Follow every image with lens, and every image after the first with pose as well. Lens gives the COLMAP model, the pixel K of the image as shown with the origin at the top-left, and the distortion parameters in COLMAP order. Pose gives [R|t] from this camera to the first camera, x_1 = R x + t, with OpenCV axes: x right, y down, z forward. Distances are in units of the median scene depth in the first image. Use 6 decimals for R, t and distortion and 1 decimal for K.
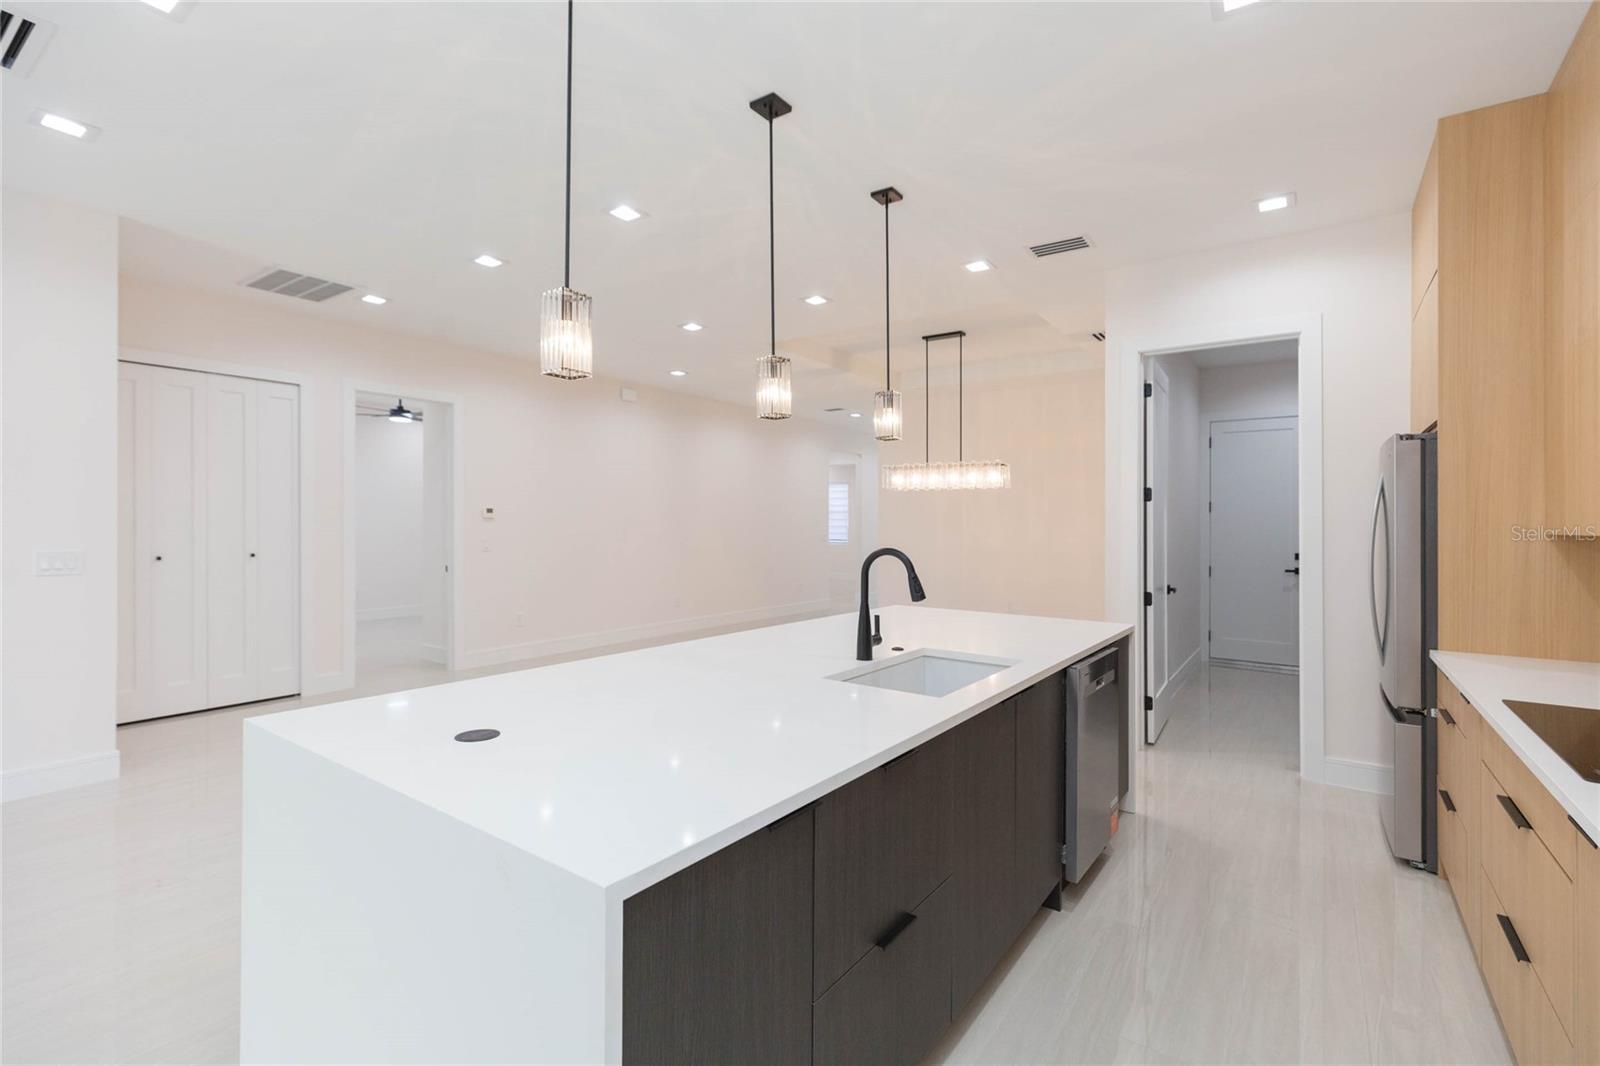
lens RADIAL K [[718.3, 0, 809.8], [0, 718.3, 512.7], [0, 0, 1]] dist [0.002965, 0.000075]
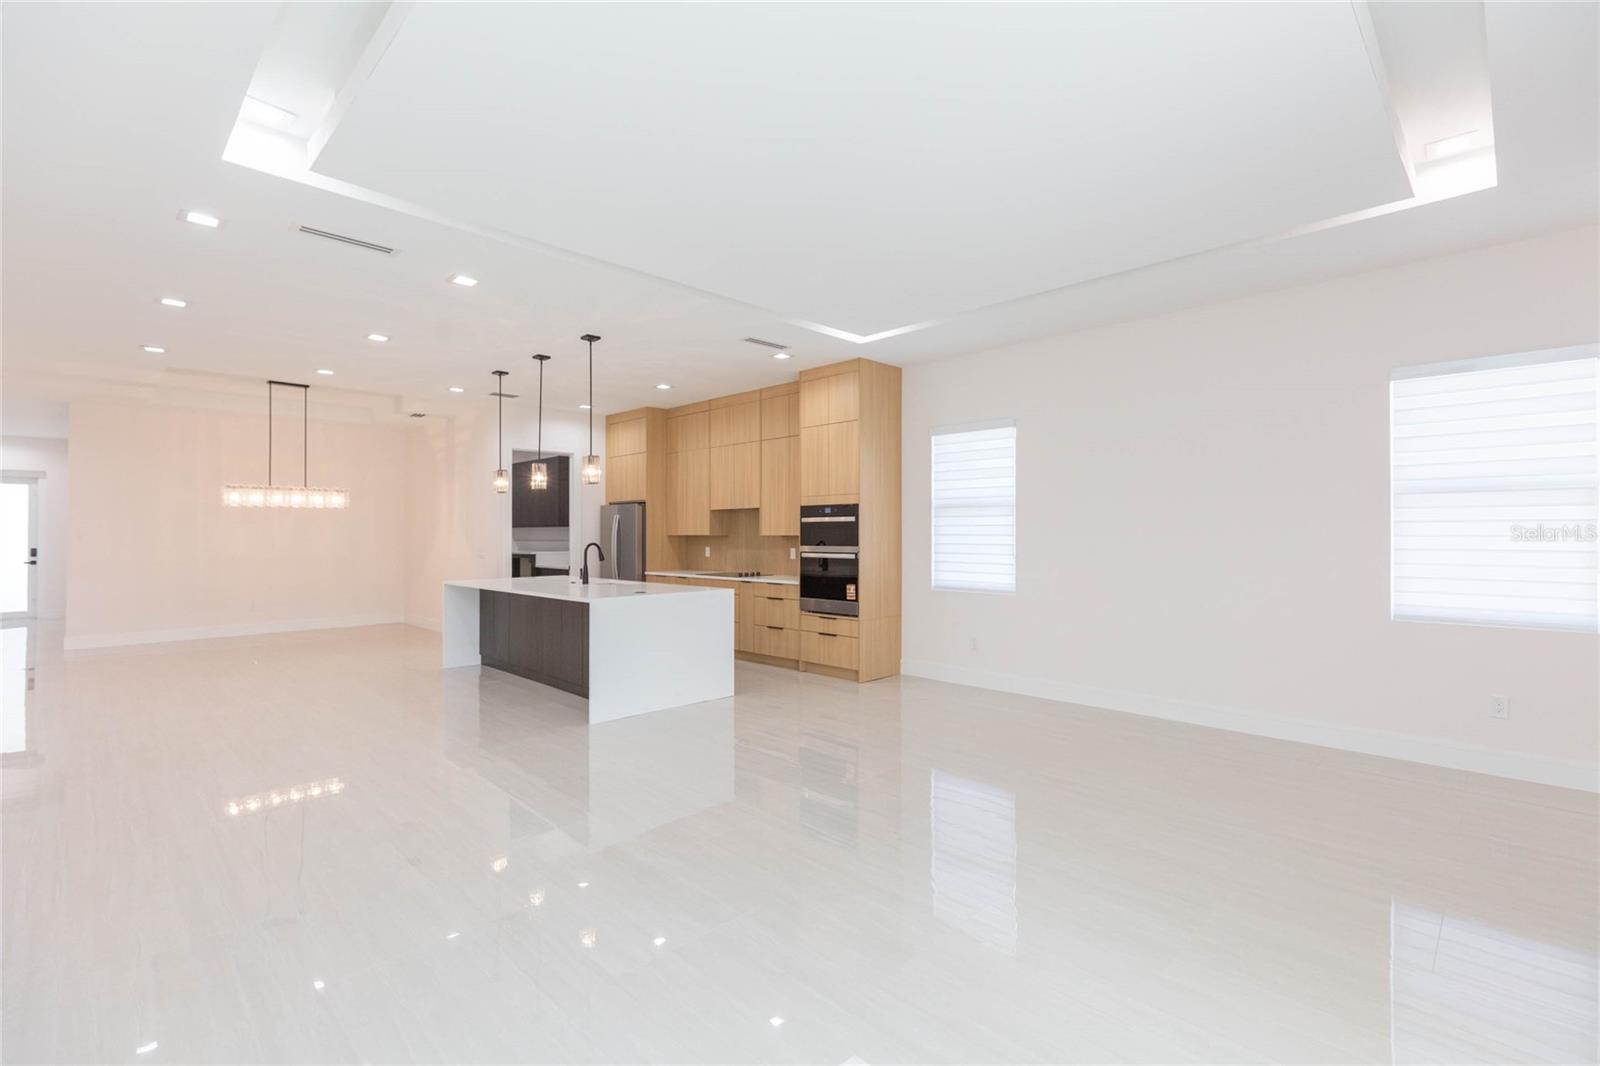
lens RADIAL K [[718.3, 0, 809.8], [0, 718.3, 512.7], [0, 0, 1]] dist [0.002965, 0.000075]
pose [[0.151670, 0.021963, 0.988187, -1.675215], [-0.009141, 0.999742, -0.020817, -0.009540], [-0.988389, -0.005876, 0.151832, -0.160426]]
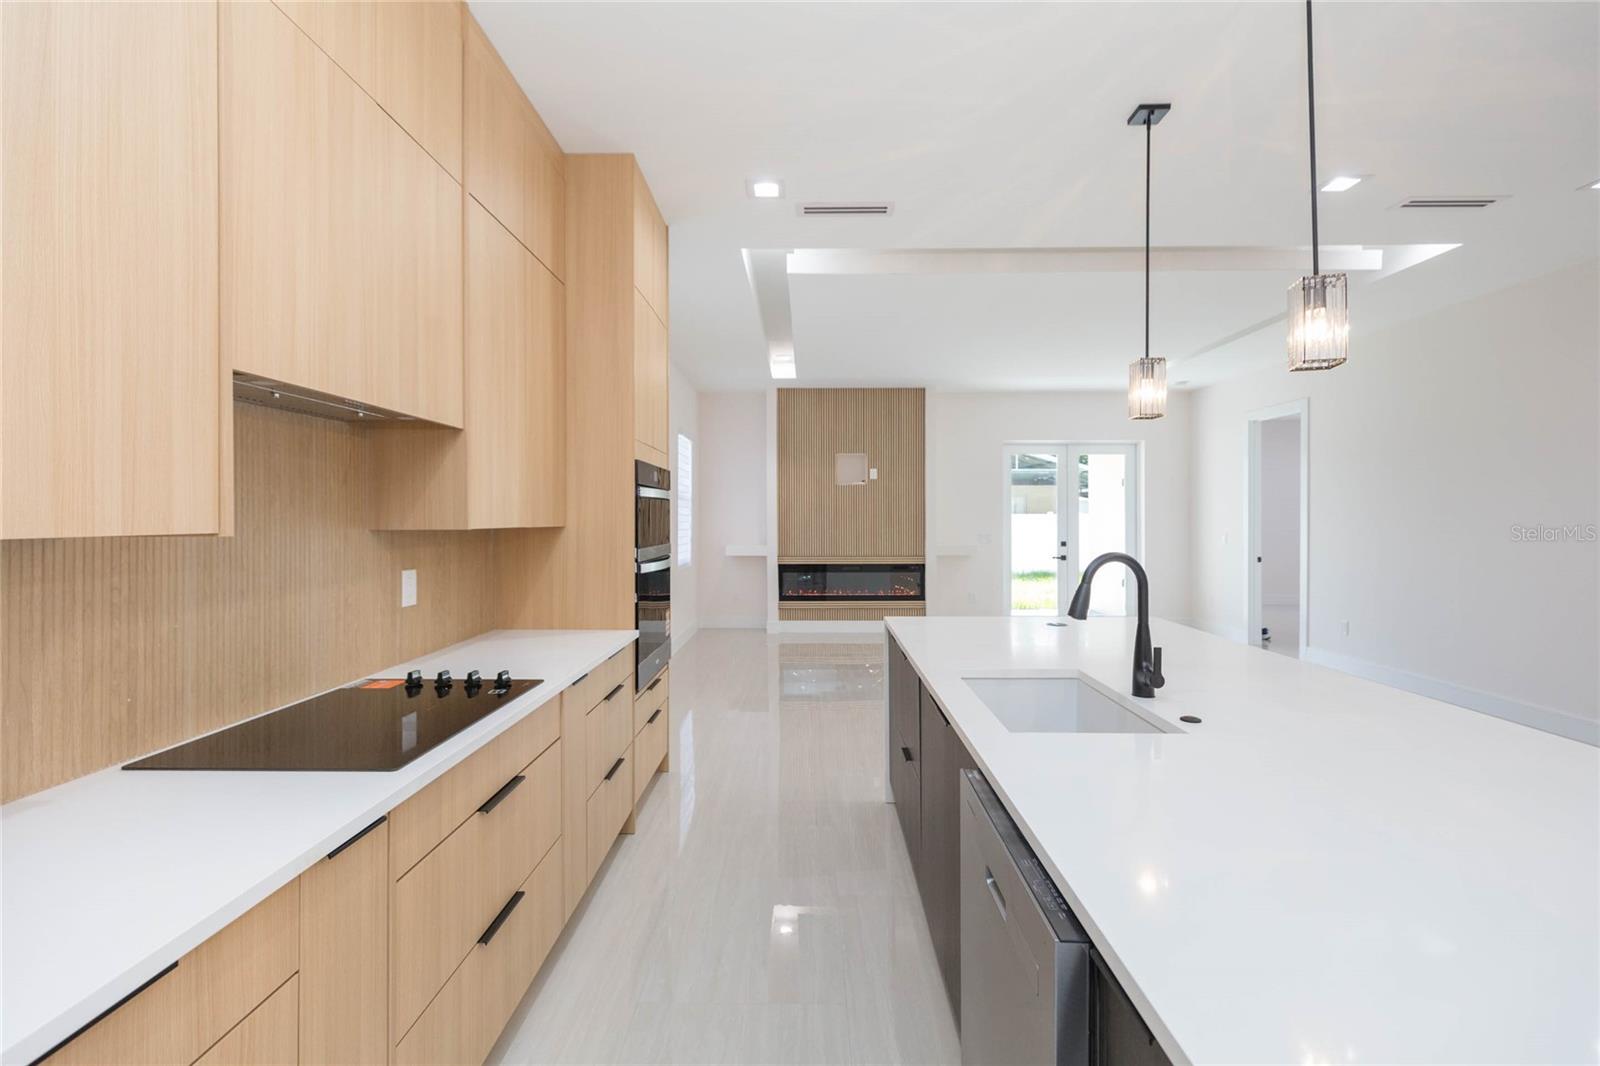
lens RADIAL K [[710.0, 0, 795.5], [0, 710.0, 513.3], [0, 0, 1]] dist [0.000394, -0.000042]
pose [[-0.826667, -0.008116, -0.562633, 0.560300], [0.005660, 0.999725, -0.022737, 0.016994], [0.562663, -0.021980, -0.826394, 0.971193]]
